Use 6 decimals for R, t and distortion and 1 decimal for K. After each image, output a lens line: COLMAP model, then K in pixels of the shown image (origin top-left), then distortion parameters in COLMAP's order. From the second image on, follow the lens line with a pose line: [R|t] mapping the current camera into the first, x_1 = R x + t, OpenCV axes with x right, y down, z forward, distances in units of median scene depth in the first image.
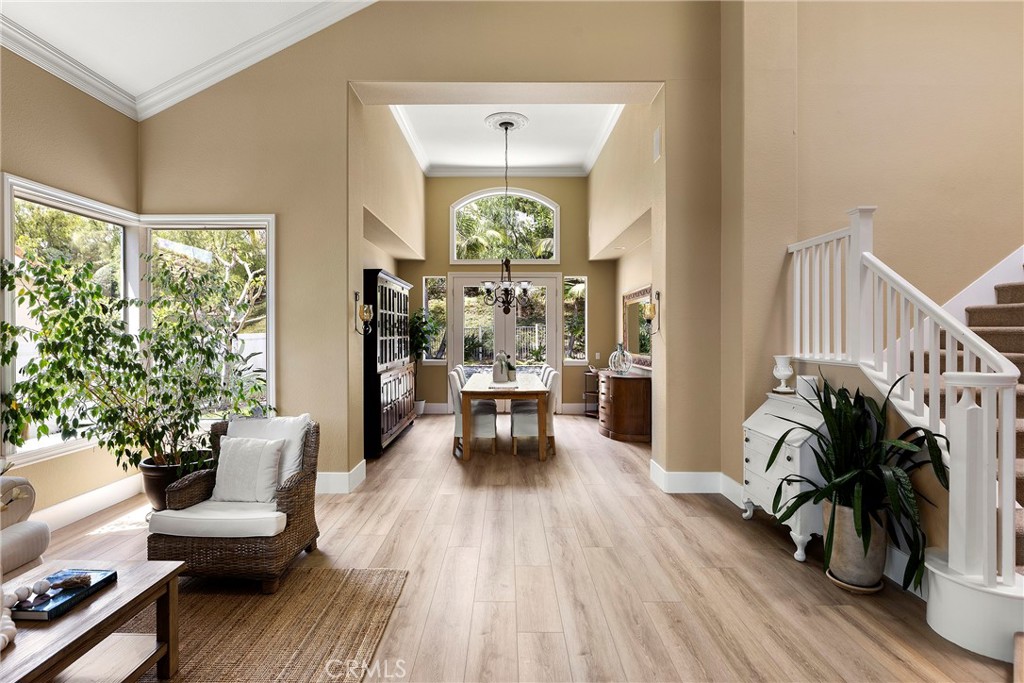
lens RADIAL K [[522.1, 0, 493.6], [0, 522.1, 327.1], [0, 0, 1]] dist [-0.004586, 0.000711]
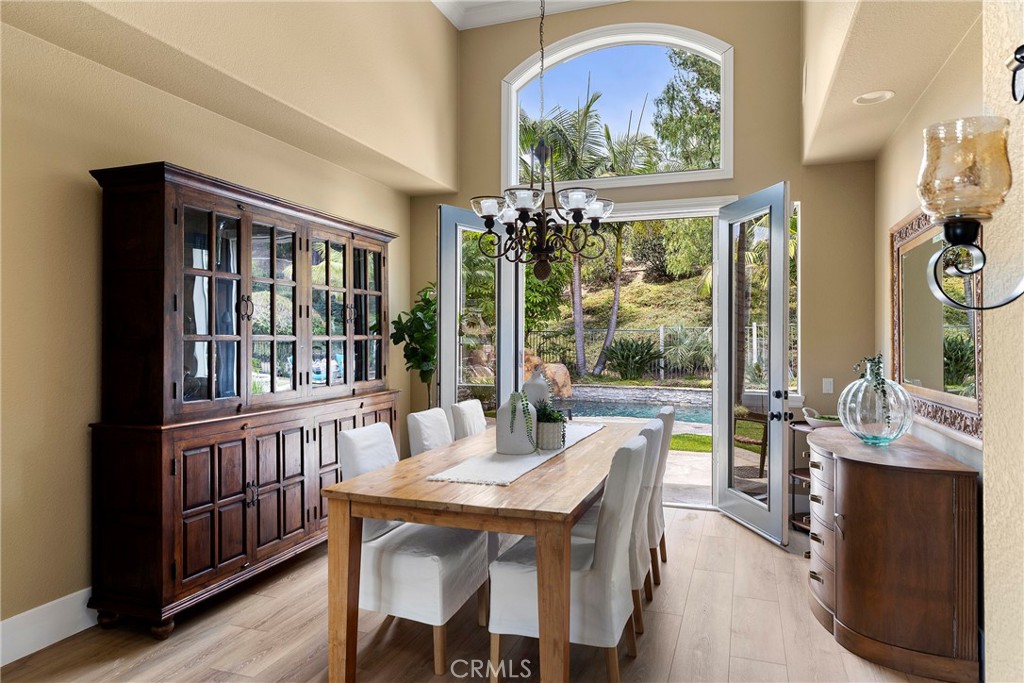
lens RADIAL K [[656.1, 0, 488.6], [0, 656.1, 320.7], [0, 0, 1]] dist [0.011469, -0.000801]
pose [[0.941408, -0.003652, -0.337251, 0.252392], [-0.001555, 0.999884, -0.015170, 0.022357], [0.337267, 0.014805, 0.941292, 0.844682]]
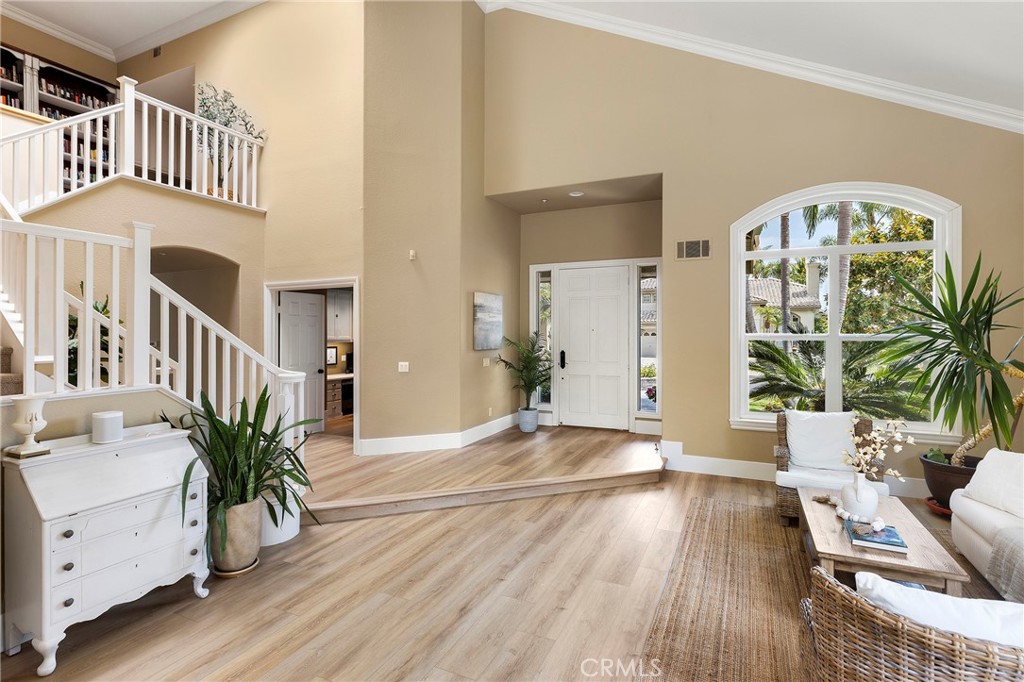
lens RADIAL K [[490.4, 0, 507.7], [0, 490.4, 334.0], [0, 0, 1]] dist [-0.002175, 0.000762]
pose [[-0.913887, 0.001747, 0.405965, -0.203510], [-0.001894, 0.999962, -0.008567, -0.015168], [-0.405965, -0.008598, -0.913848, 1.178787]]
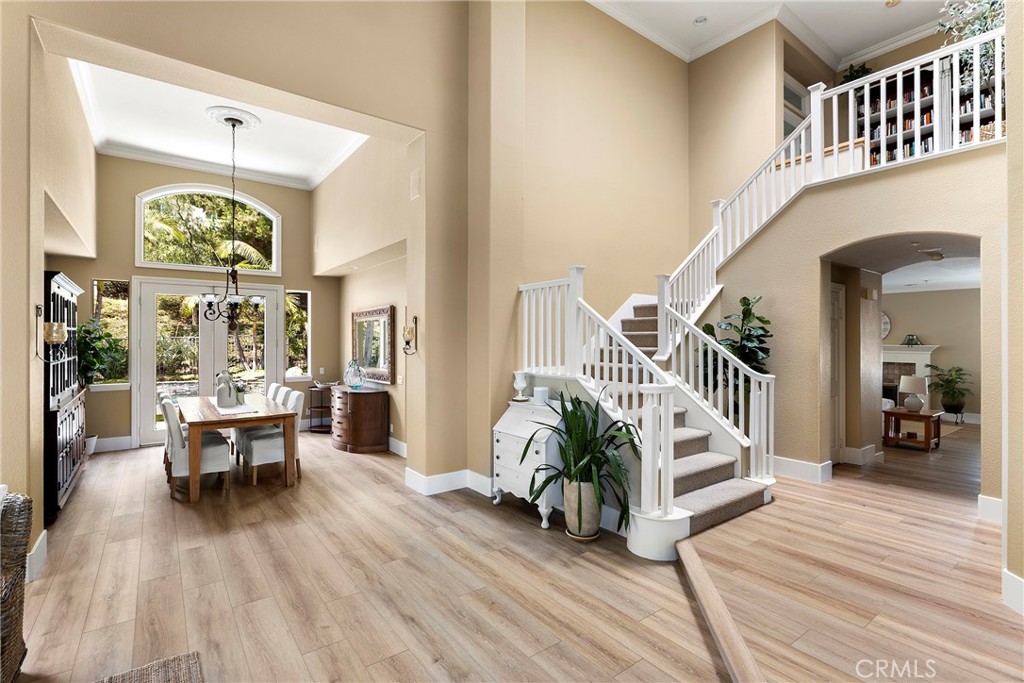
lens RADIAL K [[490.4, 0, 518.9], [0, 490.4, 333.0], [0, 0, 1]] dist [-0.002175, 0.000762]
pose [[0.786867, 0.006644, 0.617087, -0.177071], [-0.005240, 0.999978, -0.004084, -0.032408], [-0.617101, -0.000020, 0.786884, 0.042641]]
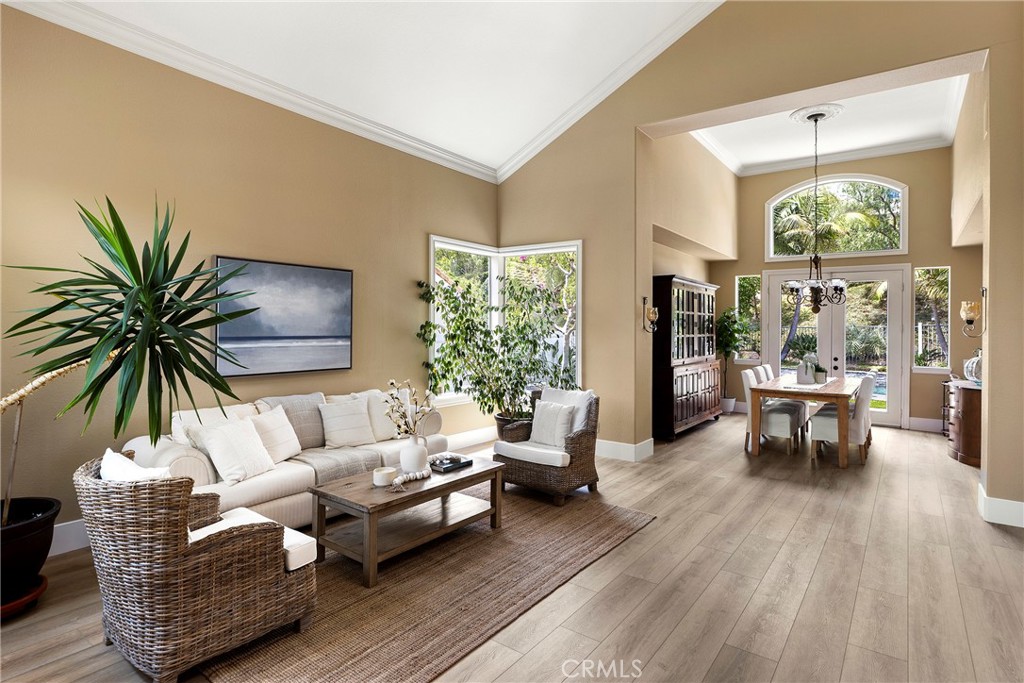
lens RADIAL K [[522.1, 0, 485.6], [0, 522.1, 319.0], [0, 0, 1]] dist [-0.004586, 0.000711]
pose [[0.793418, 0.001959, -0.608674, 0.206118], [-0.007513, 0.999950, -0.006575, -0.006925], [0.608631, 0.009789, 0.793393, -0.206949]]
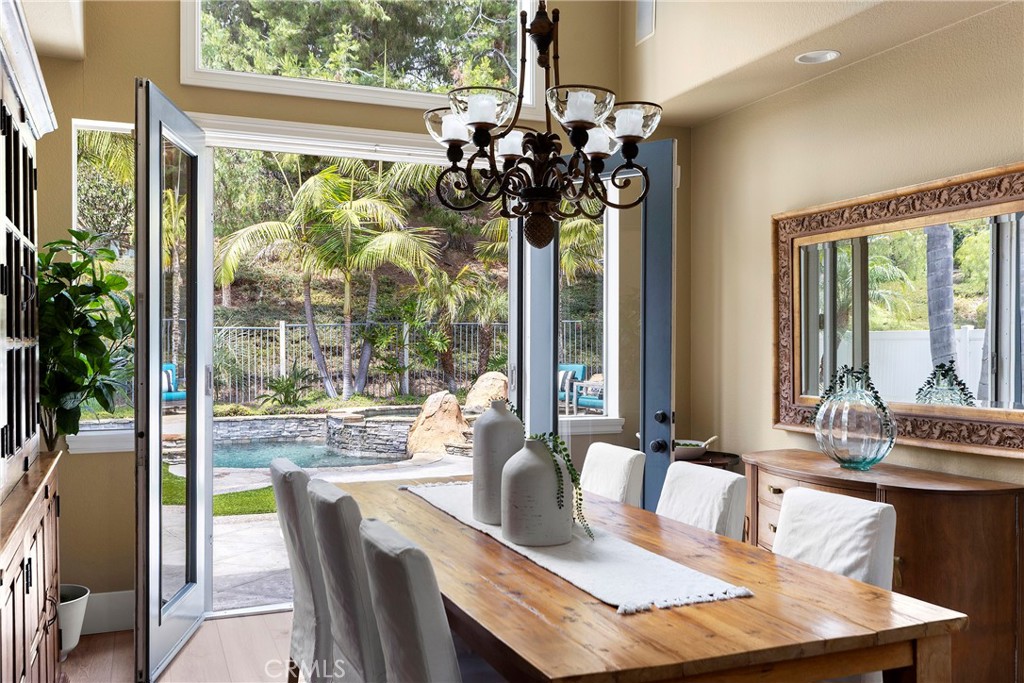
lens RADIAL K [[928.0, 0, 514.2], [0, 928.0, 342.3], [0, 0, 1]] dist [0.009135, 0.008098]
pose [[0.917499, 0.003841, 0.397719, -0.247537], [-0.007319, 0.999947, 0.007228, 0.025002], [-0.397670, -0.009542, 0.917479, 1.008661]]
